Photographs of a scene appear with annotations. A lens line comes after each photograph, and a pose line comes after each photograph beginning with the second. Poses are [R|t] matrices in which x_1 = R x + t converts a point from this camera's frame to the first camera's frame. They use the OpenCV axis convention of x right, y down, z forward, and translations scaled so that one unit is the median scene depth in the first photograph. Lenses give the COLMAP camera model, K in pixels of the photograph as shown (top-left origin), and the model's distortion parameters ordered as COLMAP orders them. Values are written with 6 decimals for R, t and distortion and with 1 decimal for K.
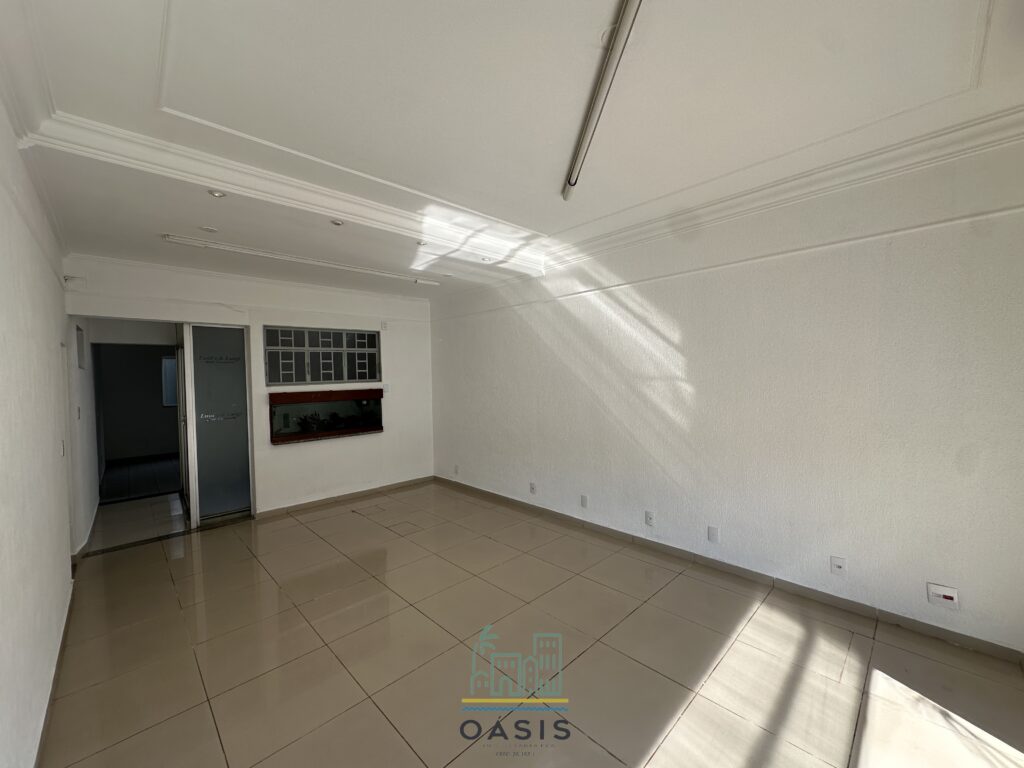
lens RADIAL K [[406.3, 0, 513.6], [0, 406.3, 383.7], [0, 0, 1]] dist [-0.010089, 0.000983]
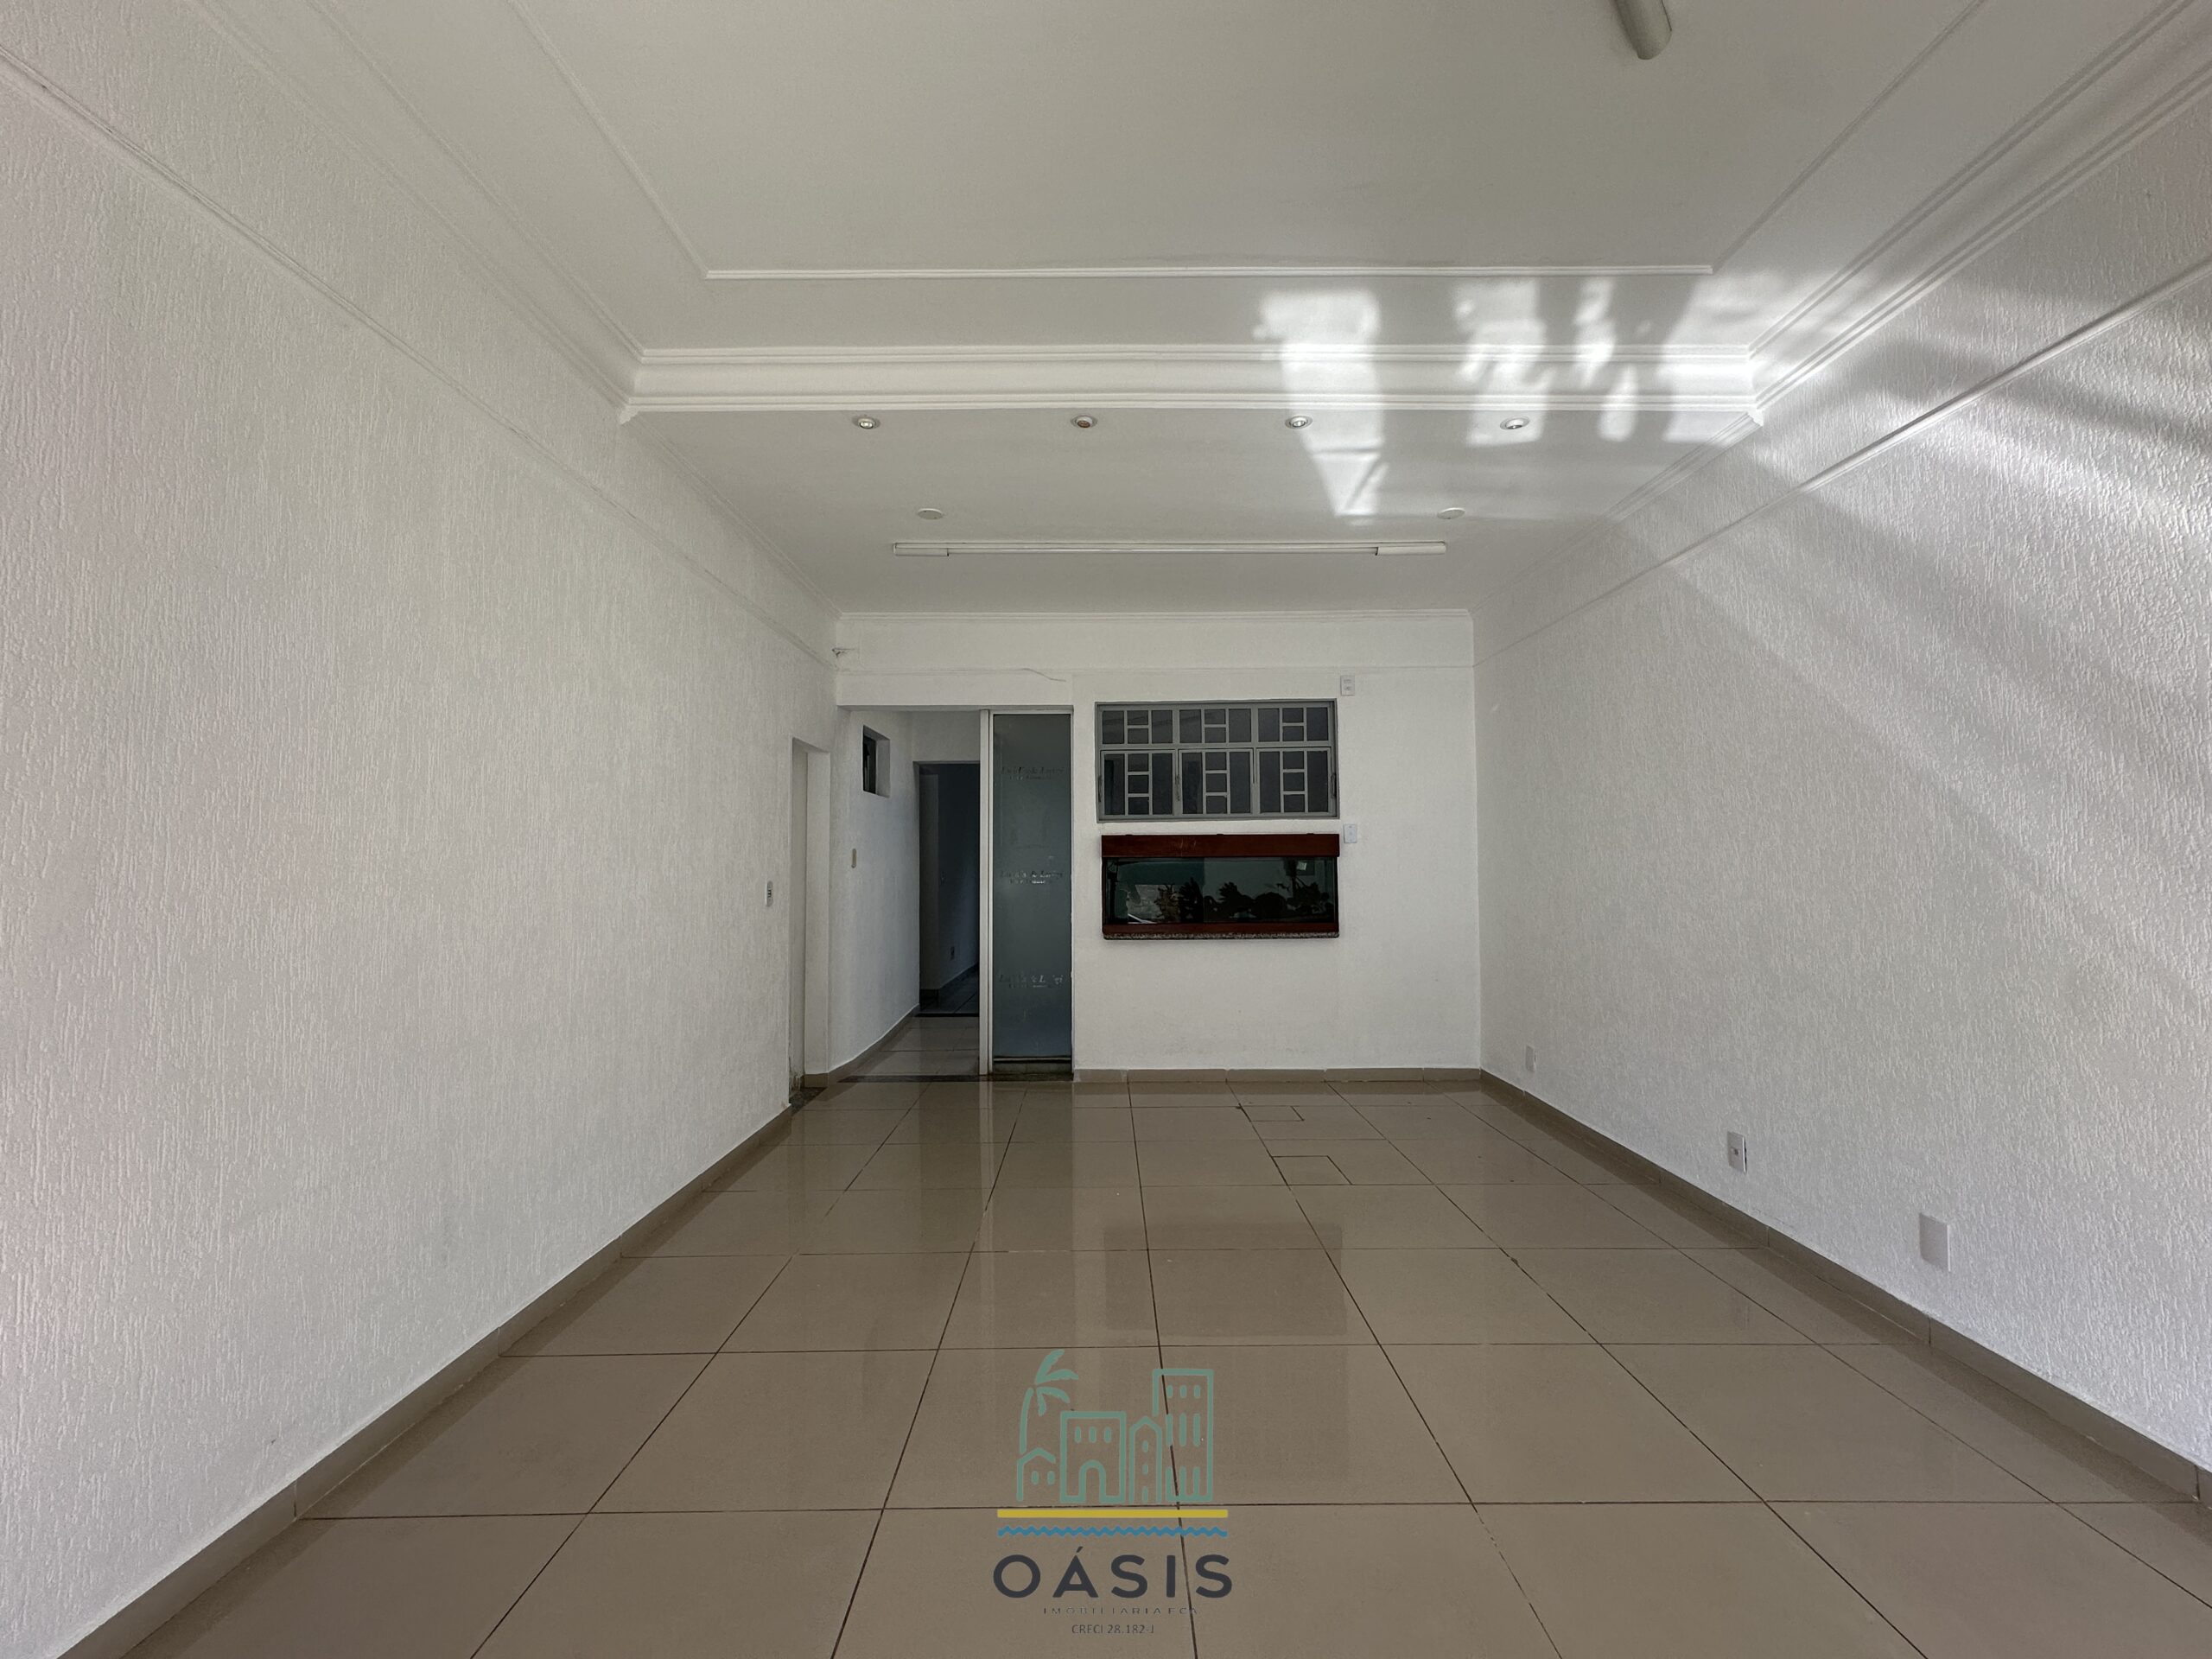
lens RADIAL K [[877.7, 0, 1106.3], [0, 877.7, 829.8], [0, 0, 1]] dist [-0.010089, 0.000983]
pose [[0.714645, -0.012107, -0.699382, 0.169831], [-0.026168, 0.998688, -0.044027, 0.065438], [0.698997, 0.049765, 0.713391, 0.220622]]
